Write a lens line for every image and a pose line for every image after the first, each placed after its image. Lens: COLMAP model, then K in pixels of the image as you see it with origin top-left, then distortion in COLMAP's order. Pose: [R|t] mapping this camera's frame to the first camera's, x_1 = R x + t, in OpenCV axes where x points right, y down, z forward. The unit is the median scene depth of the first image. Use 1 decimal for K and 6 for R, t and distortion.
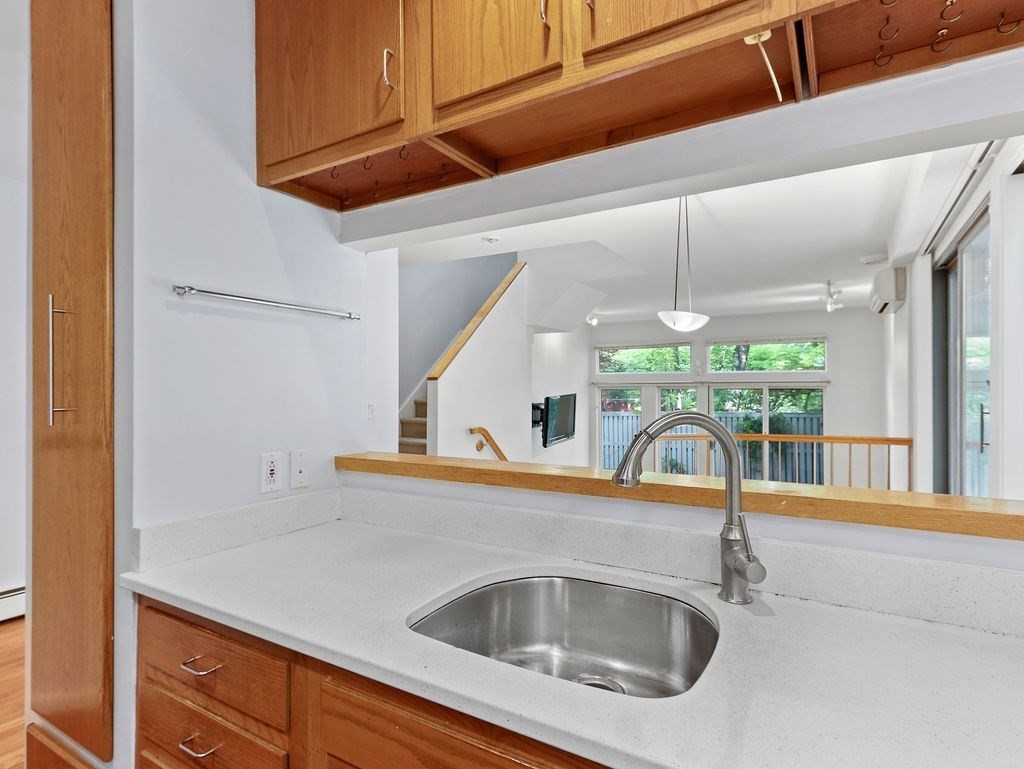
lens RADIAL K [[544.4, 0, 512.0], [0, 544.4, 384.5], [0, 0, 1]] dist [0.002500, -0.000099]
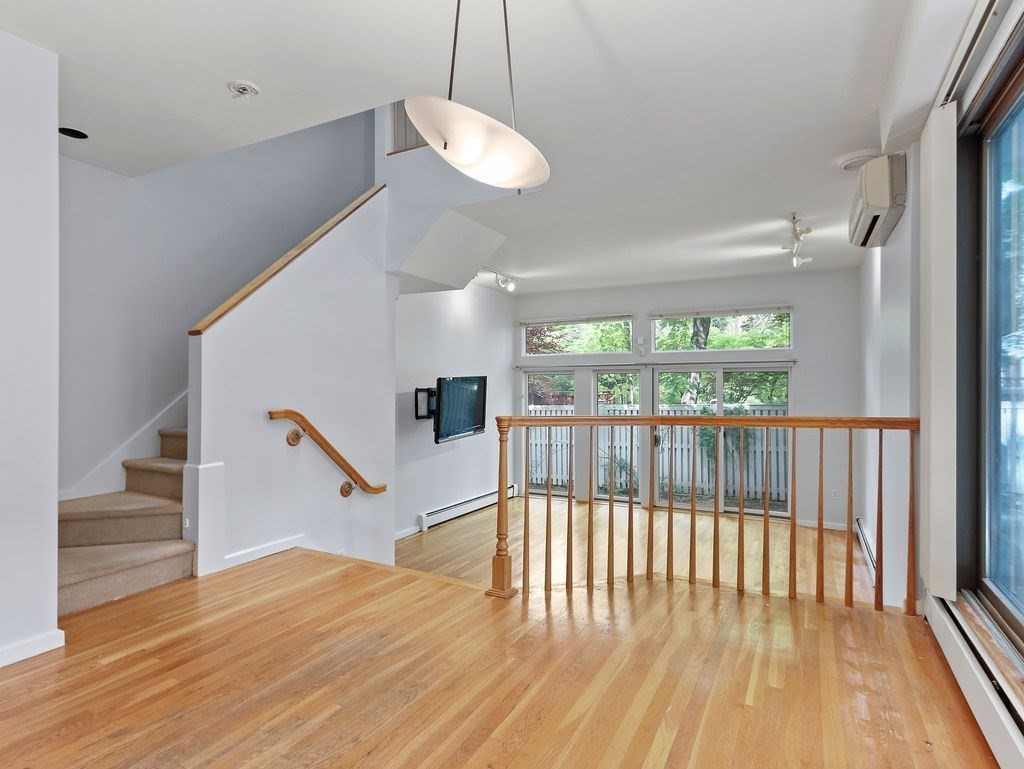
lens RADIAL K [[562.7, 0, 510.7], [0, 562.7, 388.6], [0, 0, 1]] dist [-0.001174, -0.001386]
pose [[0.998550, 0.000855, 0.053826, 0.150094], [-0.001264, 0.999971, 0.007561, 0.039097], [-0.053818, -0.007618, 0.998522, 0.245266]]
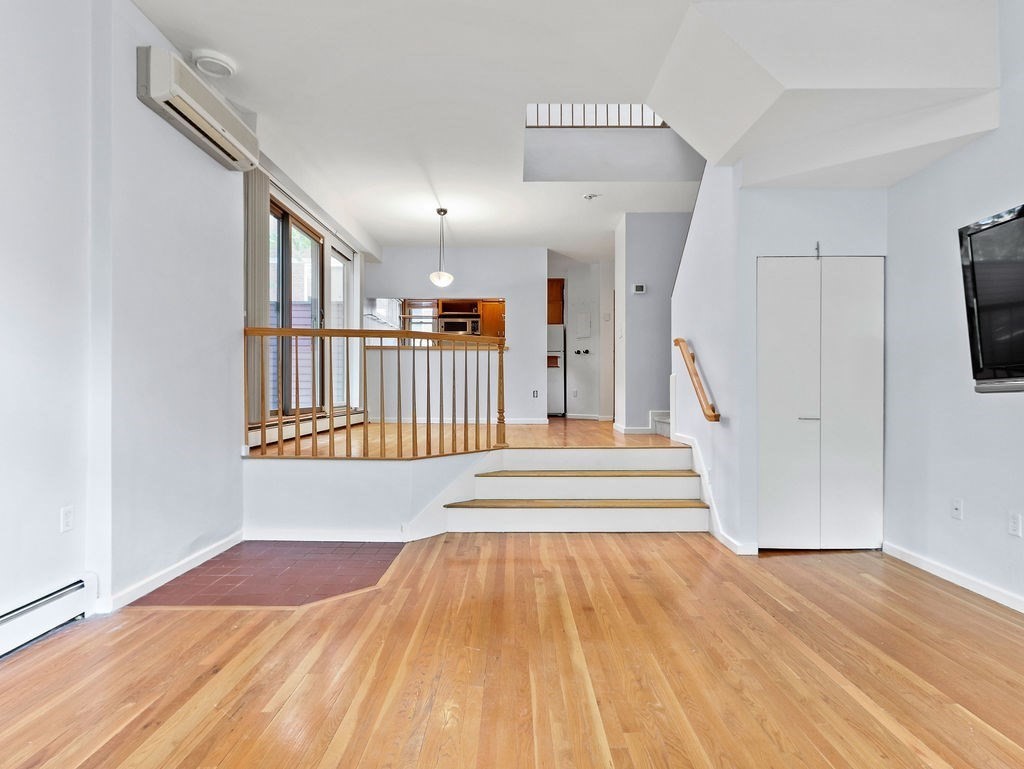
lens RADIAL K [[551.0, 0, 526.7], [0, 551.0, 383.4], [0, 0, 1]] dist [0.001592, 0.000535]
pose [[-0.847376, -0.007137, -0.530946, 0.546328], [0.002603, 0.999842, -0.017593, 0.142791], [0.530988, -0.016290, -0.847223, 1.392119]]
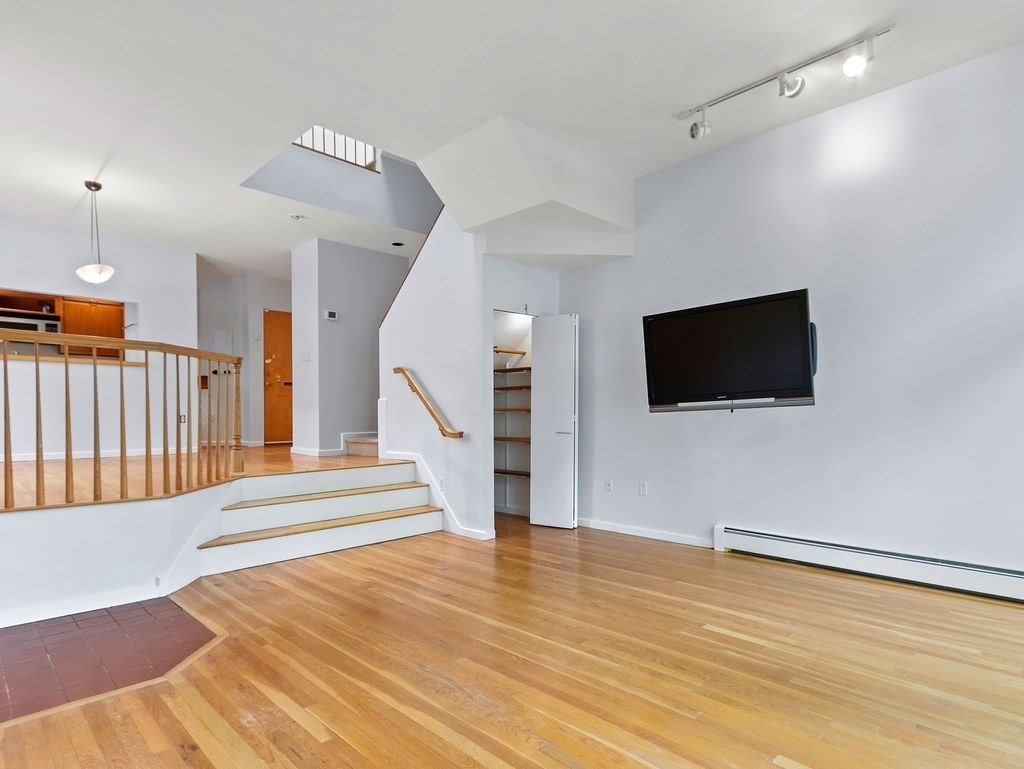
lens RADIAL K [[550.5, 0, 513.7], [0, 550.5, 416.8], [0, 0, 1]] dist [0.005036, 0.000468]
pose [[-0.236686, 0.009262, -0.971542, 0.765415], [0.013060, 0.999895, 0.006351, 0.142238], [0.971498, -0.011185, -0.236782, 1.229896]]
